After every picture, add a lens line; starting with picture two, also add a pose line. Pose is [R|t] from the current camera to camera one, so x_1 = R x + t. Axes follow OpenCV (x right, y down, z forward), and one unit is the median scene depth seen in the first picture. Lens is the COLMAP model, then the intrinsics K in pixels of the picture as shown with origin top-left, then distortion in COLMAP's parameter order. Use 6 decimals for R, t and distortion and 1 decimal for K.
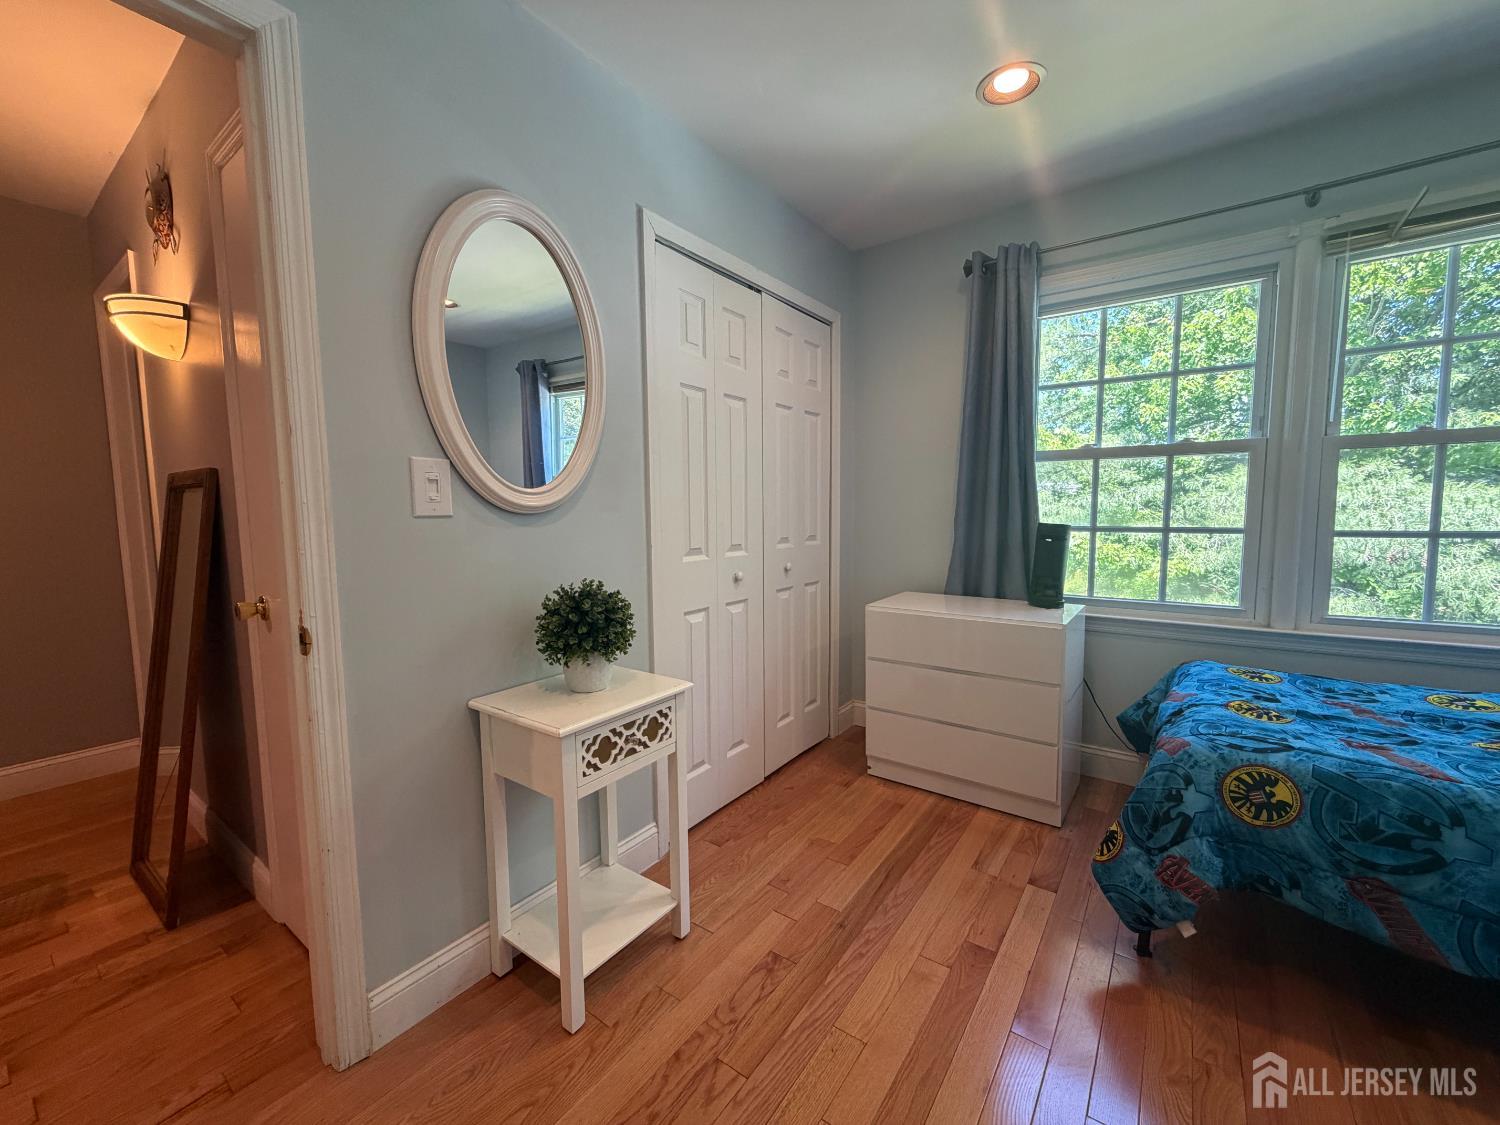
lens RADIAL K [[599.1, 0, 750.4], [0, 599.1, 562.1], [0, 0, 1]] dist [0.001724, 0.000110]
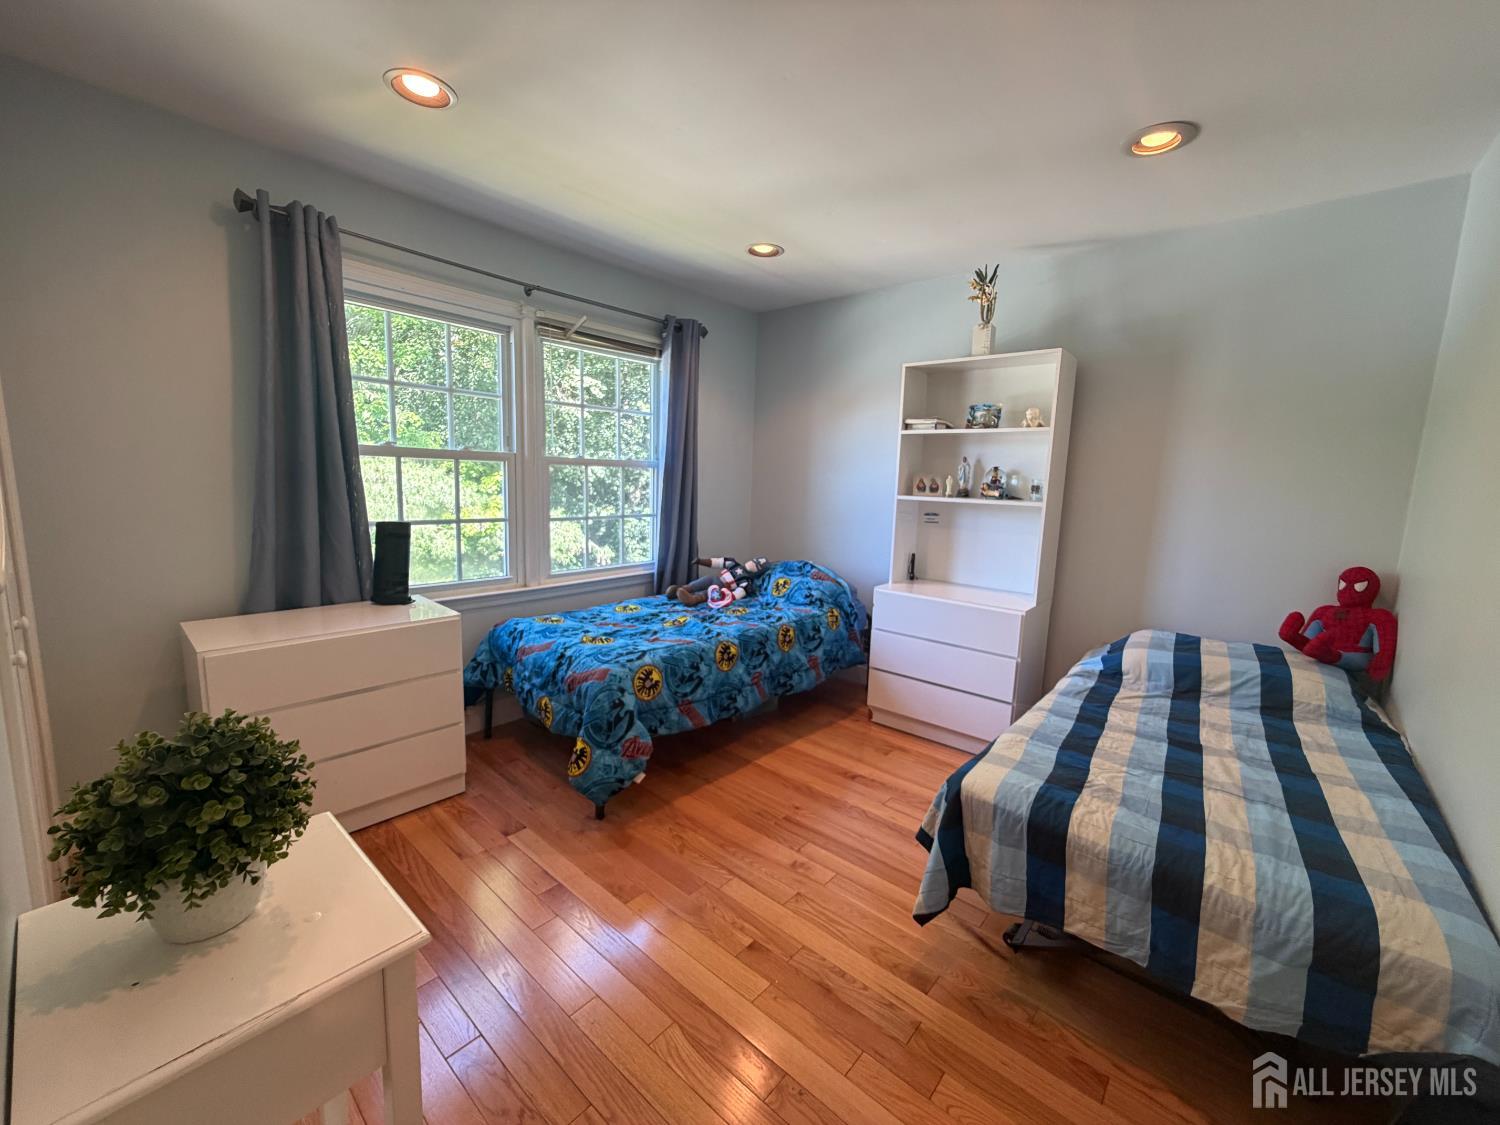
lens RADIAL K [[599.1, 0, 748.8], [0, 599.1, 558.2], [0, 0, 1]] dist [0.001724, 0.000110]
pose [[0.086838, -0.117308, 0.989292, -0.708765], [0.055963, 0.992049, 0.112723, -0.128888], [-0.994649, 0.045576, 0.092712, 0.483661]]
